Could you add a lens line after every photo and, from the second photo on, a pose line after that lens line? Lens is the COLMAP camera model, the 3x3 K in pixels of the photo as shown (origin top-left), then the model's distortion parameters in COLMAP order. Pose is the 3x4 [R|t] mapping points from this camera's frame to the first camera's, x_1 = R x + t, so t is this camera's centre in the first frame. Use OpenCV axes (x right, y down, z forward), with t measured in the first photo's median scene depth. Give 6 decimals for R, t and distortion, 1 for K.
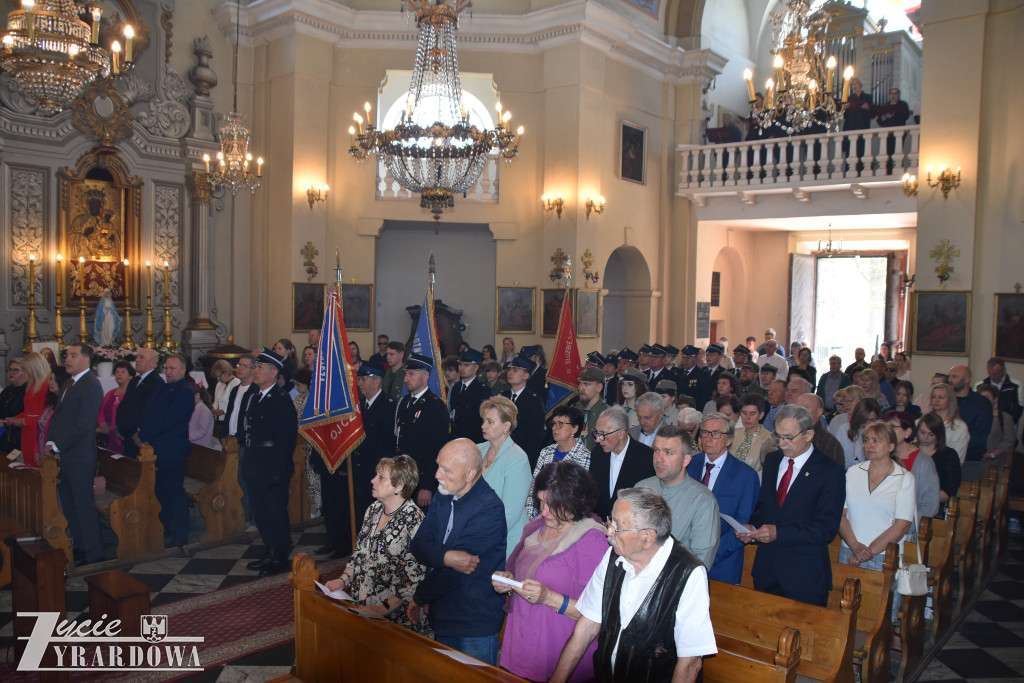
lens RADIAL K [[822.0, 0, 505.5], [0, 822.0, 347.4], [0, 0, 1]] dist [-0.151442, 0.113756]
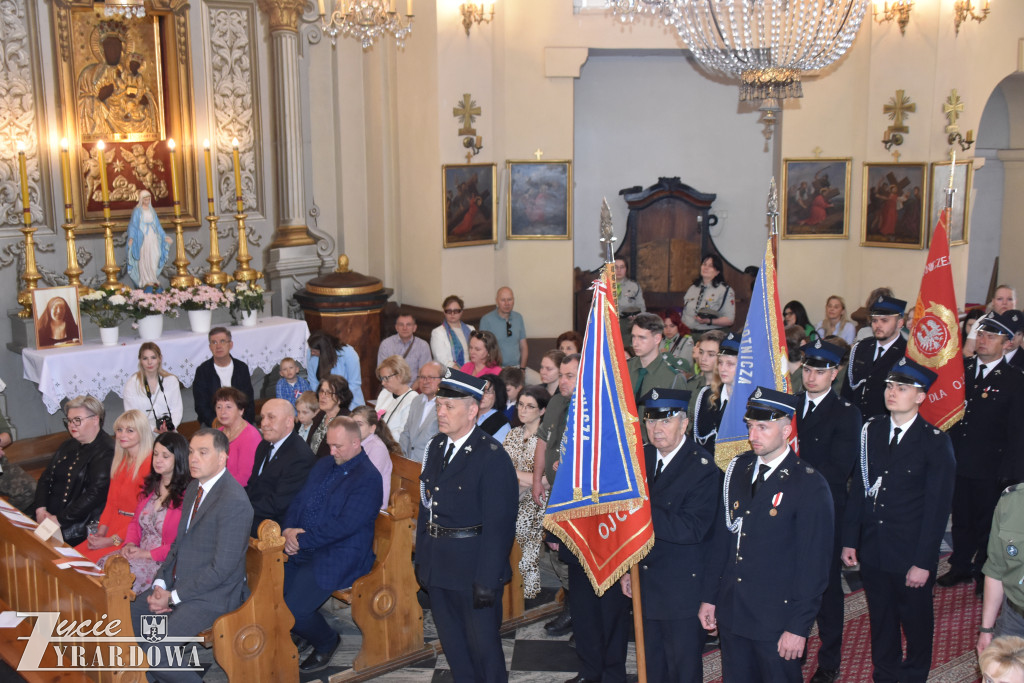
lens RADIAL K [[1283.9, 0, 495.6], [0, 1283.9, 362.3], [0, 0, 1]] dist [0.039754, 0.000000]
pose [[0.987103, 0.003426, -0.160050, -0.073458], [0.019775, 0.989505, 0.143139, -0.074196], [0.158861, -0.144457, 0.976676, 0.061024]]
